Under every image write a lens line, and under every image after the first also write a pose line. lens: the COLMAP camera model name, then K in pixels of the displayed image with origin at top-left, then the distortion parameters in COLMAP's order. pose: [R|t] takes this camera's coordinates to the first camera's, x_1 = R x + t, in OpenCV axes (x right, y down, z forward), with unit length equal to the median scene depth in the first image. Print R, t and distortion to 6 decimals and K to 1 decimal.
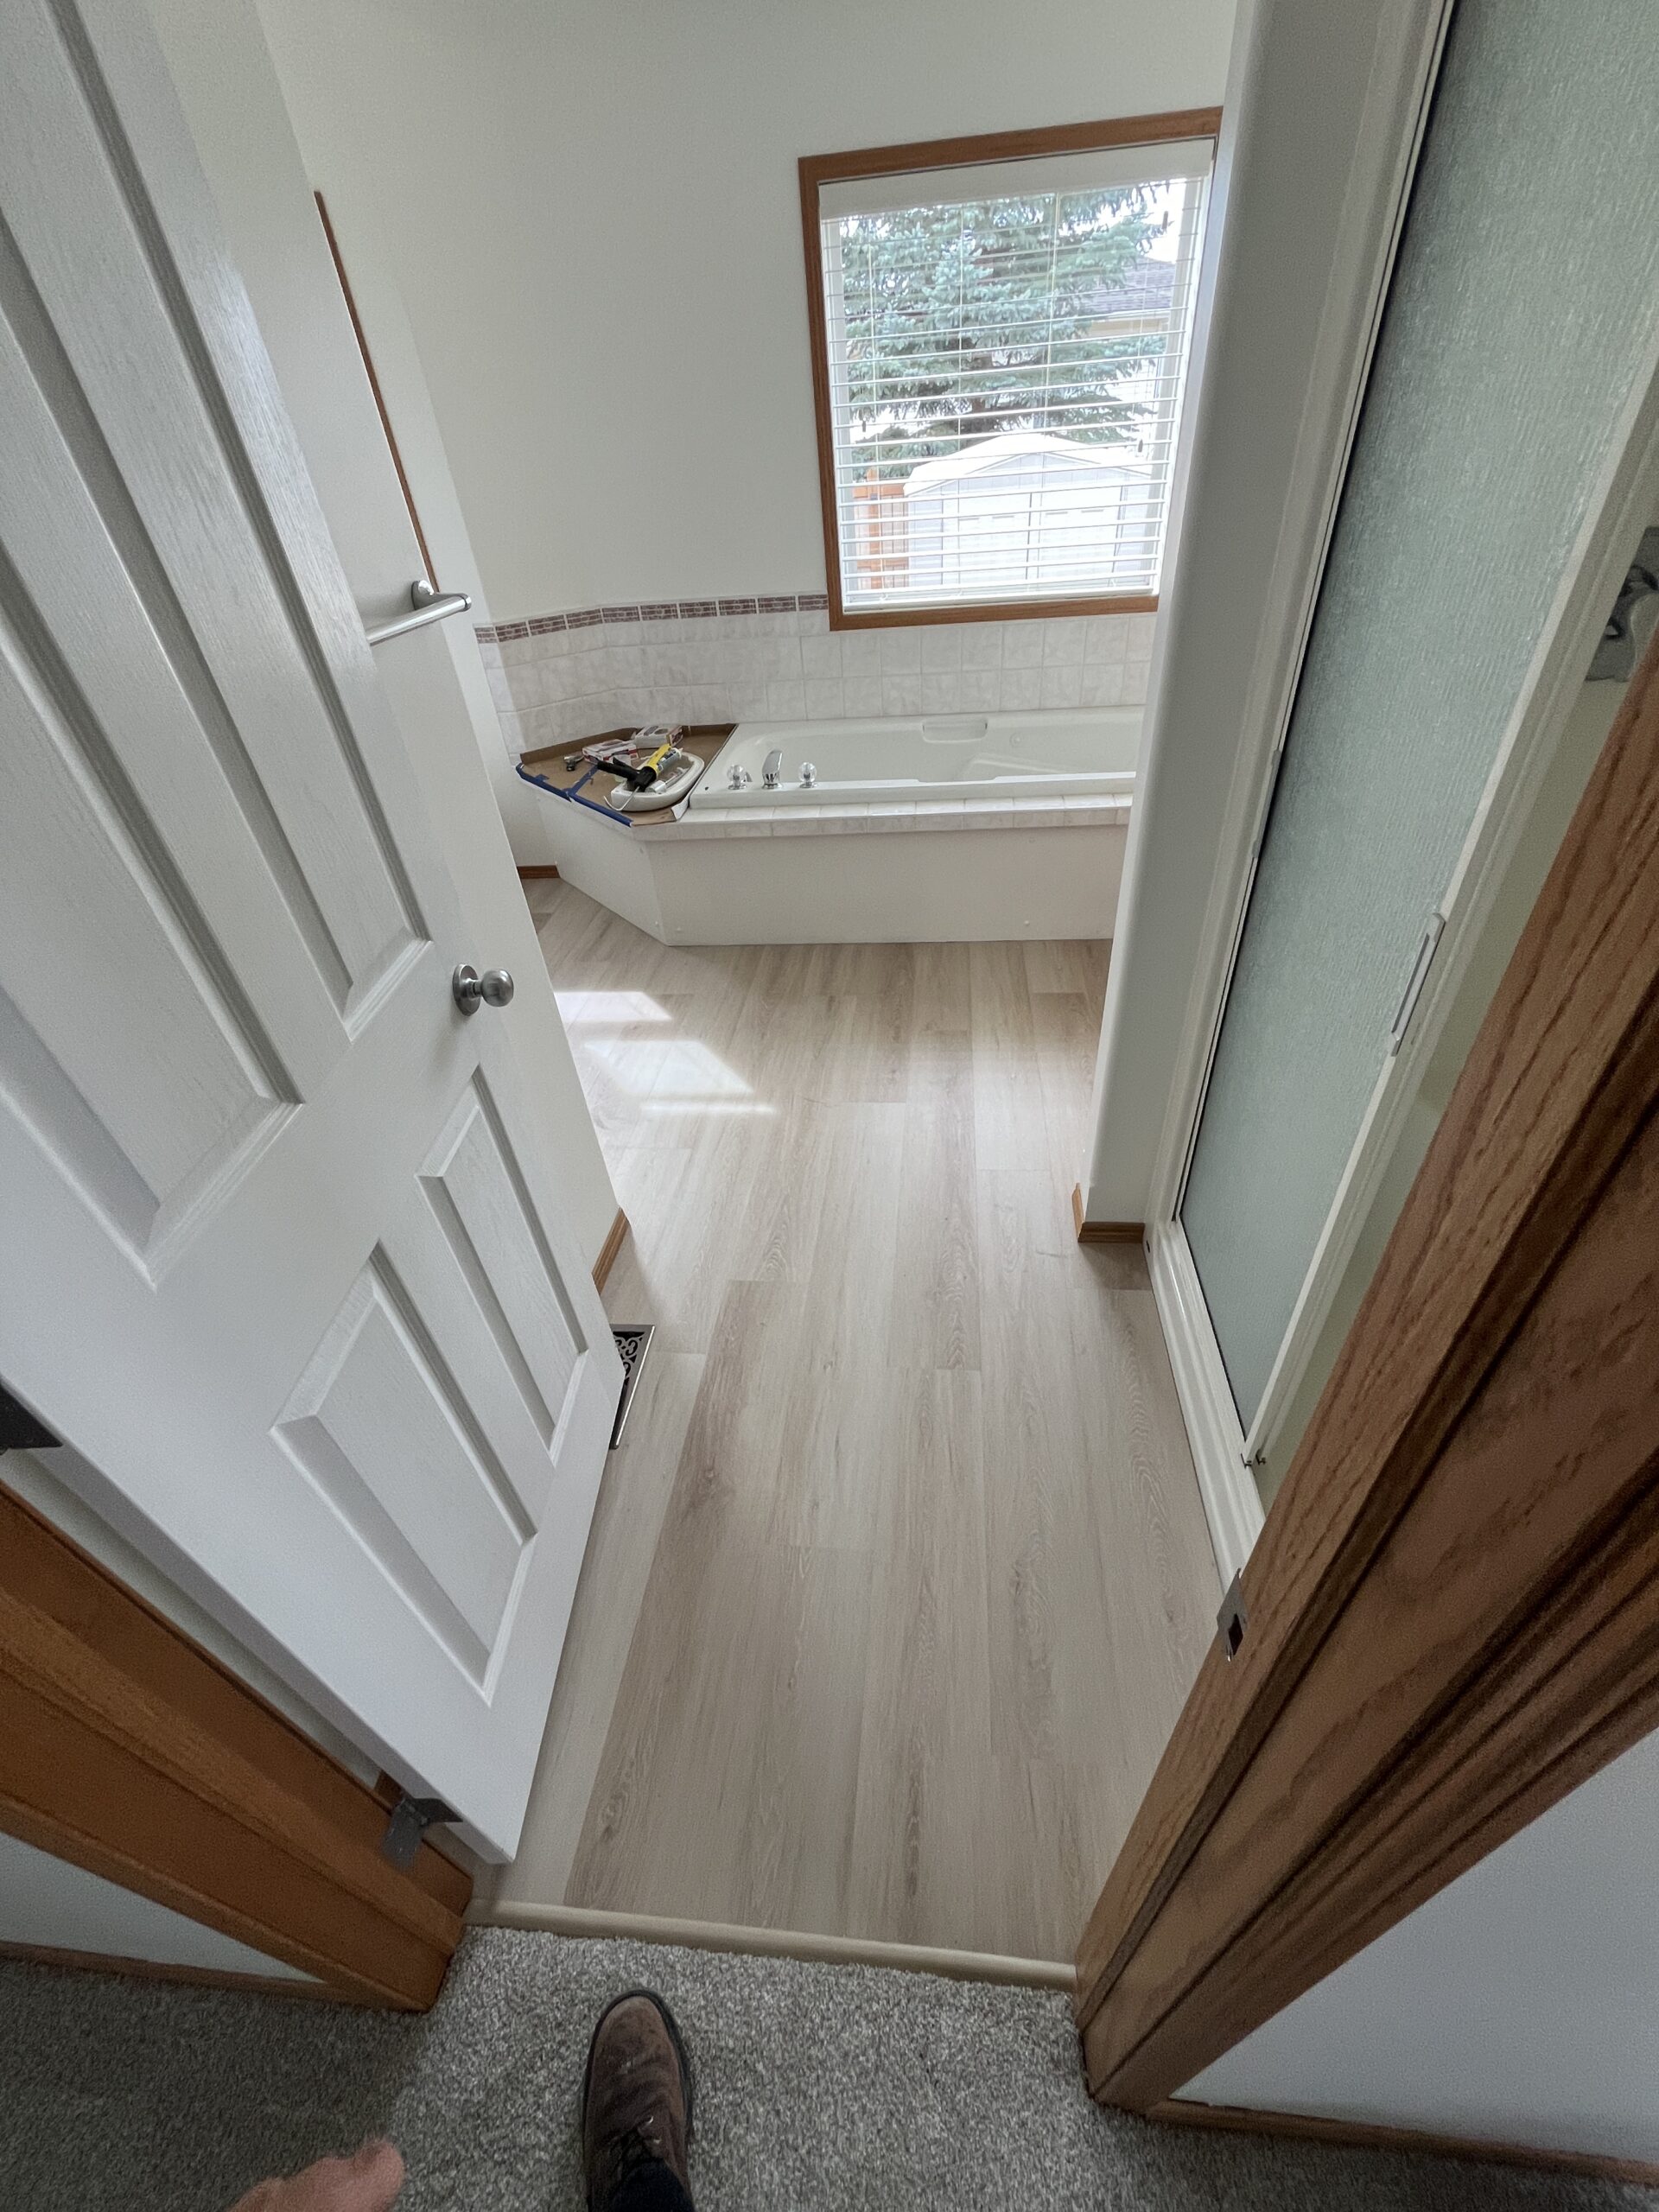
lens RADIAL K [[886.4, 0, 832.4], [0, 886.4, 1104.6], [0, 0, 1]] dist [0.001001, 0.000047]
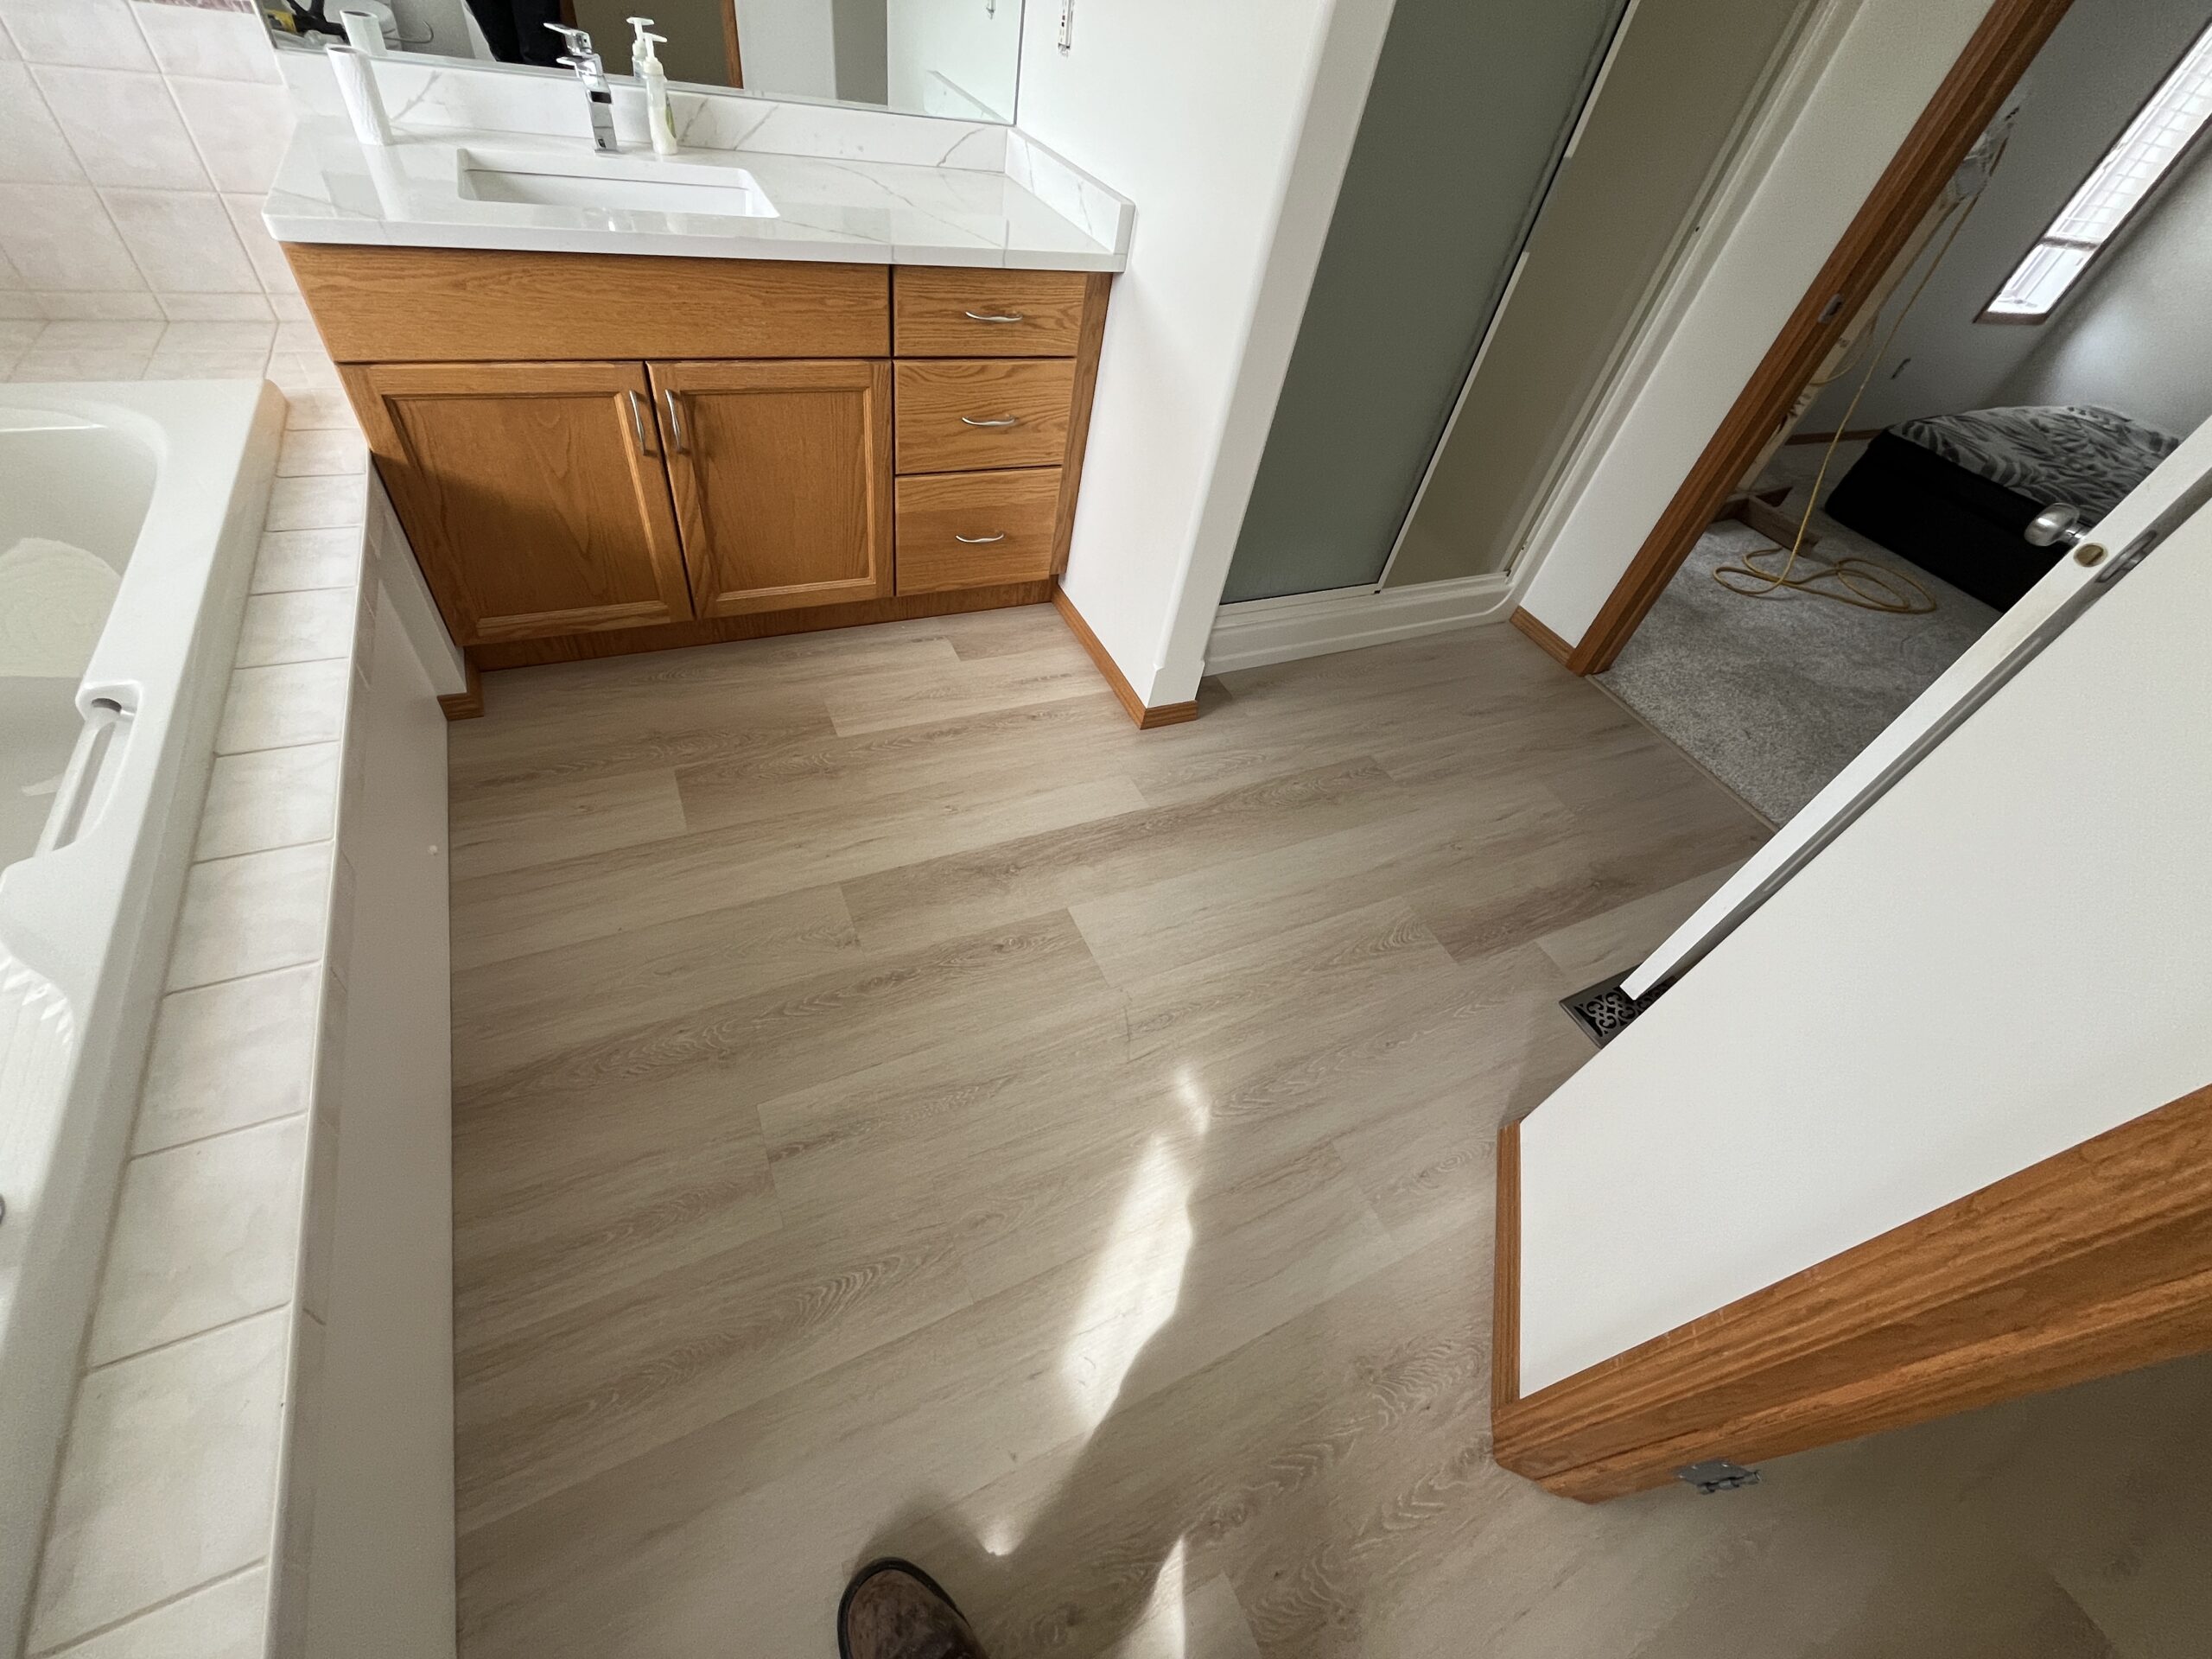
lens RADIAL K [[886.4, 0, 1103.0], [0, 886.4, 823.5], [0, 0, 1]] dist [0.001001, 0.000047]
pose [[-0.531534, -0.617385, 0.579920, -0.286755], [0.417427, 0.404811, 0.813562, -0.576059], [-0.737039, 0.674510, 0.042543, 0.940528]]
